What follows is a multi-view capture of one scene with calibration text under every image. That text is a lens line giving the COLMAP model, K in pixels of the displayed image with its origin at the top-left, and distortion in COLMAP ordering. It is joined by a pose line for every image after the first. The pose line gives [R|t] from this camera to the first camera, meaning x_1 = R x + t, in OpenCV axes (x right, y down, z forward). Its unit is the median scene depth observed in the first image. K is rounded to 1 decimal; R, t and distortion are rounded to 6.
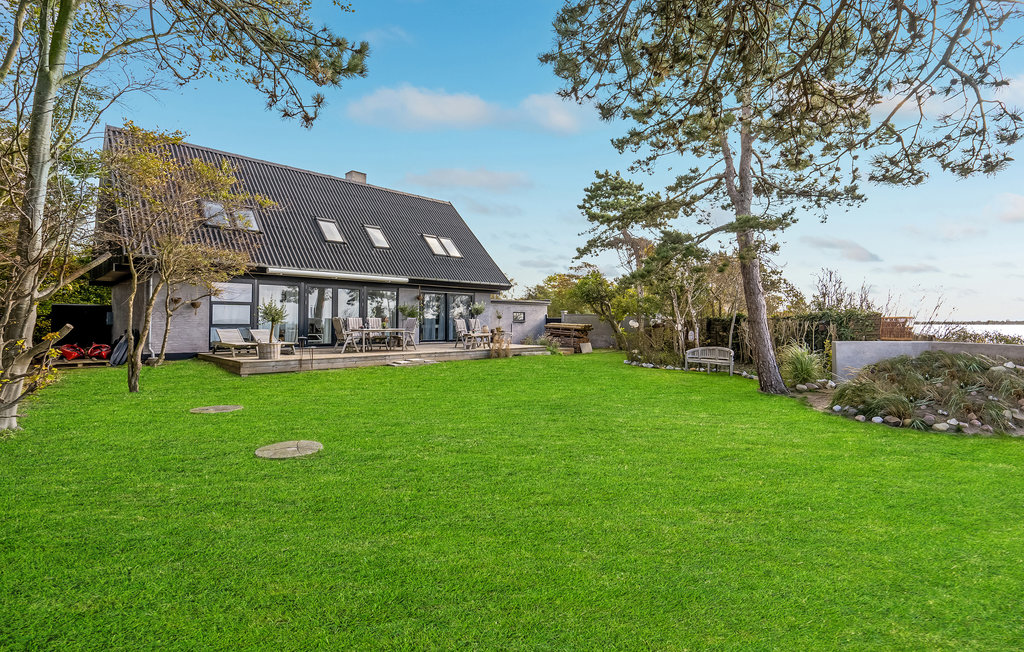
lens RADIAL K [[477.5, 0, 511.7], [0, 477.5, 303.5], [0, 0, 1]] dist [0.000230, 0.000469]
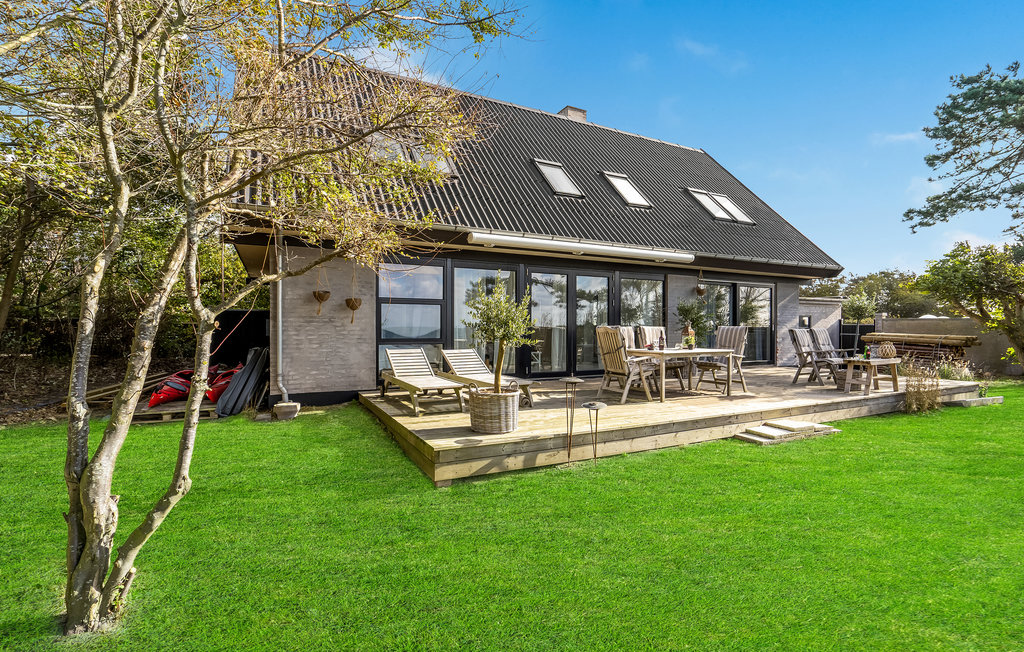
lens RADIAL K [[489.1, 0, 512.0], [0, 489.1, 326.0], [0, 0, 1]] dist [0.000478, -0.000217]
pose [[0.945536, 0.000390, -0.325518, -0.250676], [0.010872, 0.999404, 0.032777, 0.009593], [0.325337, -0.034531, 0.944968, 0.430588]]
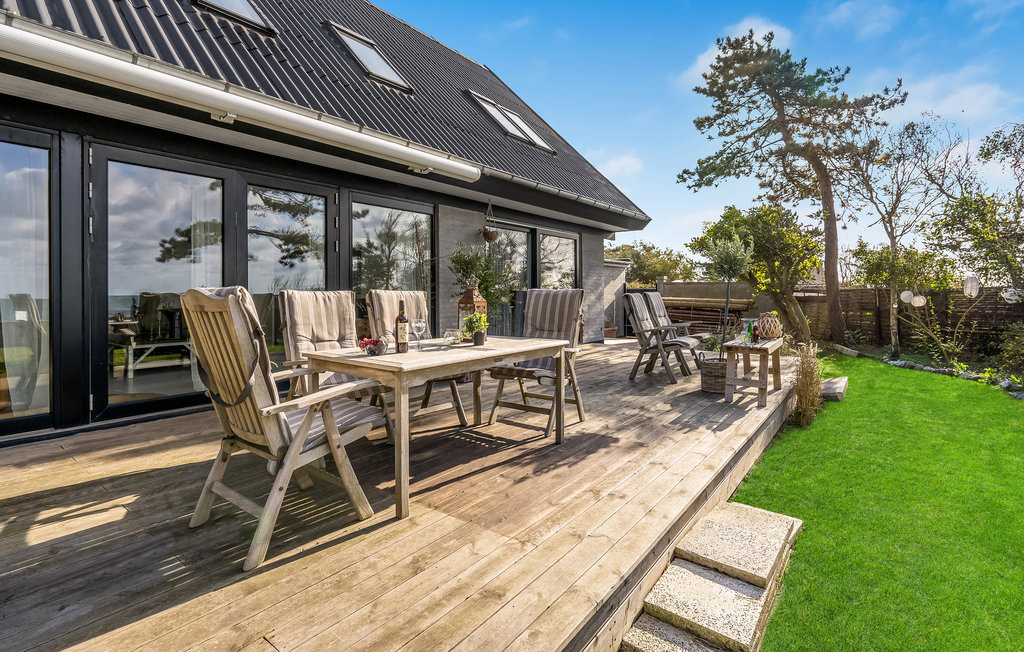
lens RADIAL K [[477.5, 0, 511.7], [0, 477.5, 303.5], [0, 0, 1]] dist [0.000230, 0.000469]
pose [[0.995018, -0.009403, 0.099252, -0.247041], [0.003686, 0.998331, 0.057628, 0.022062], [-0.099628, -0.056975, 0.993392, 0.735388]]
